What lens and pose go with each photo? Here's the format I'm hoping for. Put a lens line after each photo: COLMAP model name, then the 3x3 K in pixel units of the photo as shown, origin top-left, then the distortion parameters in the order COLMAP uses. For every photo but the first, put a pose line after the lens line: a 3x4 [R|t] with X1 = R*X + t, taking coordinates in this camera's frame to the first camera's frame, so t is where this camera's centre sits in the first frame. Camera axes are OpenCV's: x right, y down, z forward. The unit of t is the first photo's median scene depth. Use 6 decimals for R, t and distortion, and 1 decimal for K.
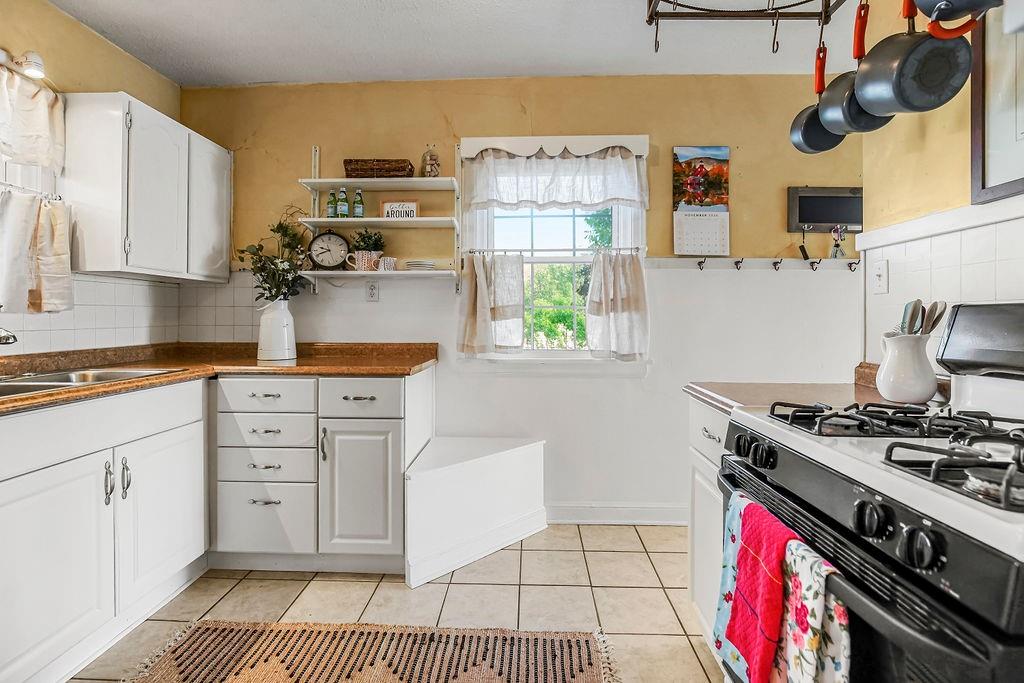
lens RADIAL K [[491.6, 0, 508.3], [0, 491.6, 318.0], [0, 0, 1]] dist [-0.003841, -0.000323]
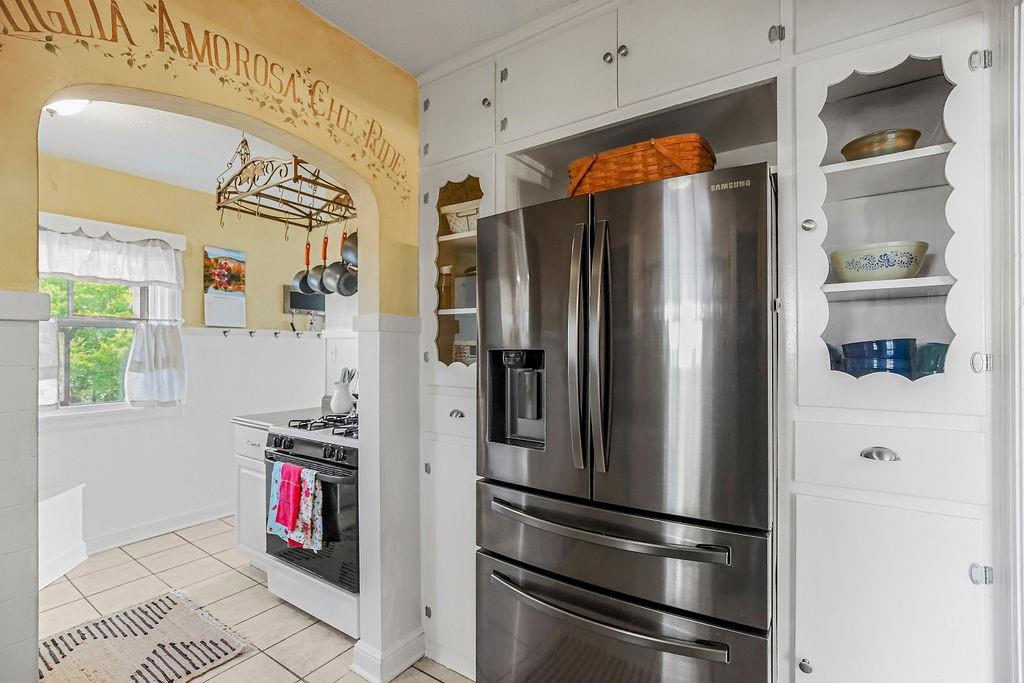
lens RADIAL K [[463.3, 0, 512.0], [0, 463.3, 341.5], [0, 0, 1]] dist [-0.009341, 0.000070]
pose [[0.530842, 0.006705, 0.847444, -0.311117], [0.002040, 0.999956, -0.009189, -0.072805], [-0.847468, 0.006607, 0.530805, -0.426809]]
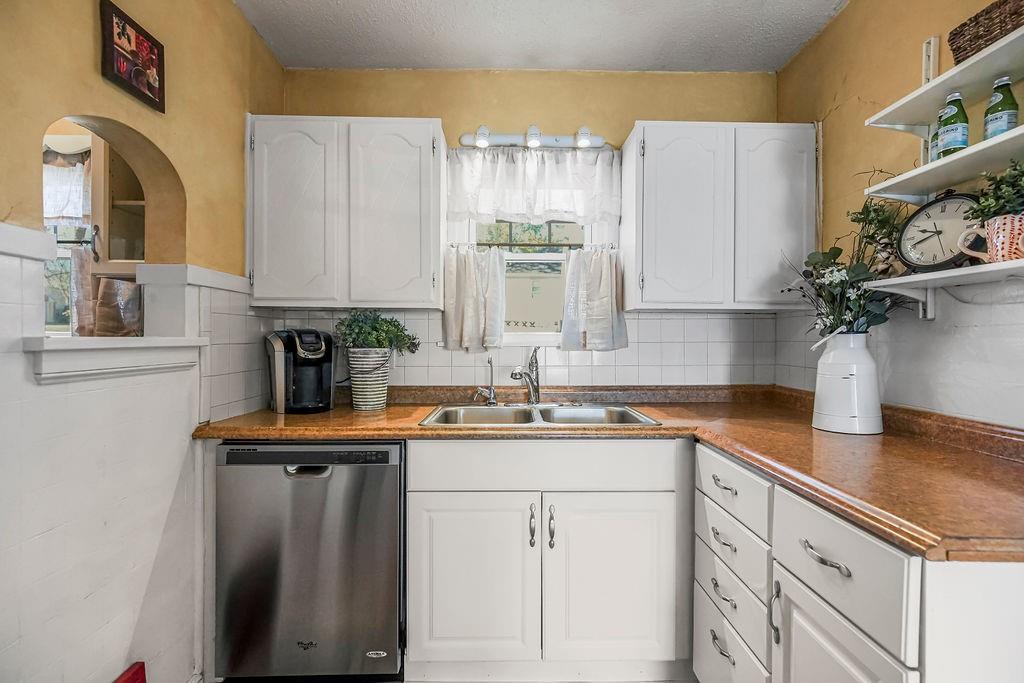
lens RADIAL K [[469.6, 0, 513.6], [0, 469.6, 340.1], [0, 0, 1]] dist [-0.023416, 0.009167]
pose [[0.056370, 0.004661, -0.998399, 0.086107], [-0.001210, 0.999989, 0.004600, -0.030664], [0.998409, 0.000949, 0.056375, 0.561105]]
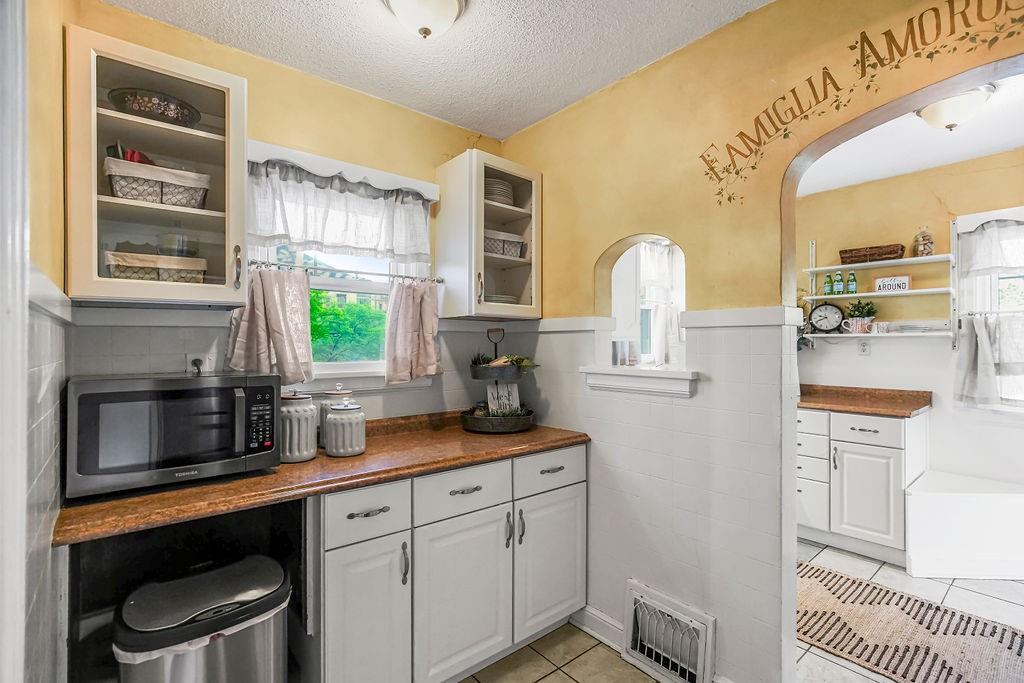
lens RADIAL K [[469.6, 0, 513.6], [0, 469.6, 340.1], [0, 0, 1]] dist [-0.023416, 0.009167]
pose [[0.670390, -0.005914, -0.741985, 0.011286], [0.003101, 0.999982, -0.005168, -0.074212], [0.742002, 0.001164, 0.670396, -0.521937]]
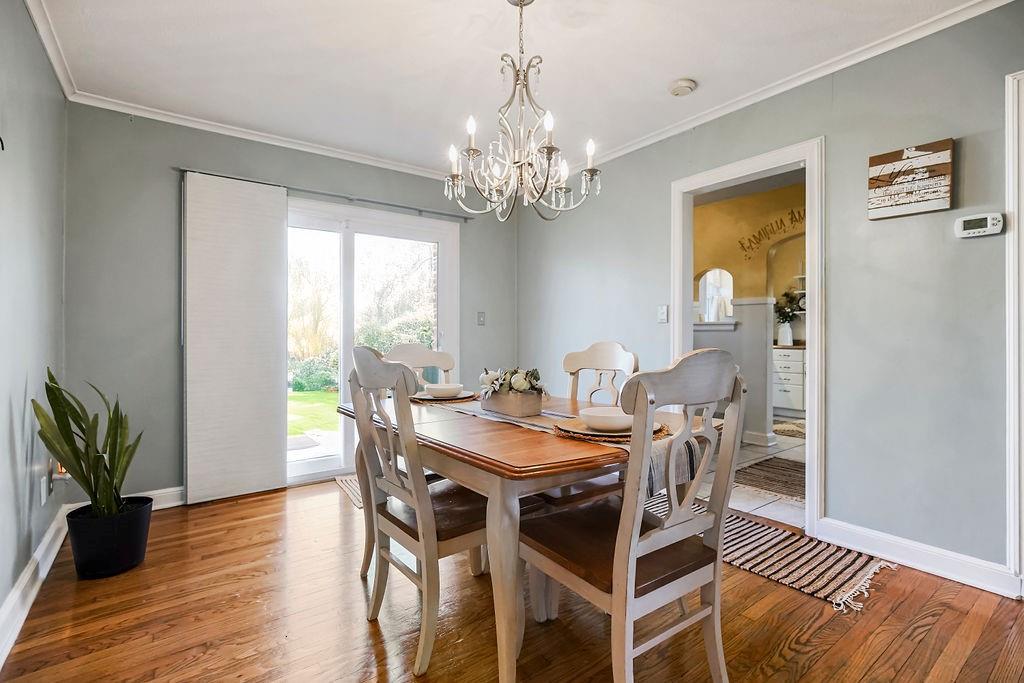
lens RADIAL K [[469.6, 0, 513.6], [0, 469.6, 340.1], [0, 0, 1]] dist [-0.023416, 0.009167]
pose [[0.627384, 0.005793, -0.778688, 0.557516], [0.006705, 0.999895, 0.012841, 0.012197], [0.778681, -0.013277, 0.627280, -1.688402]]
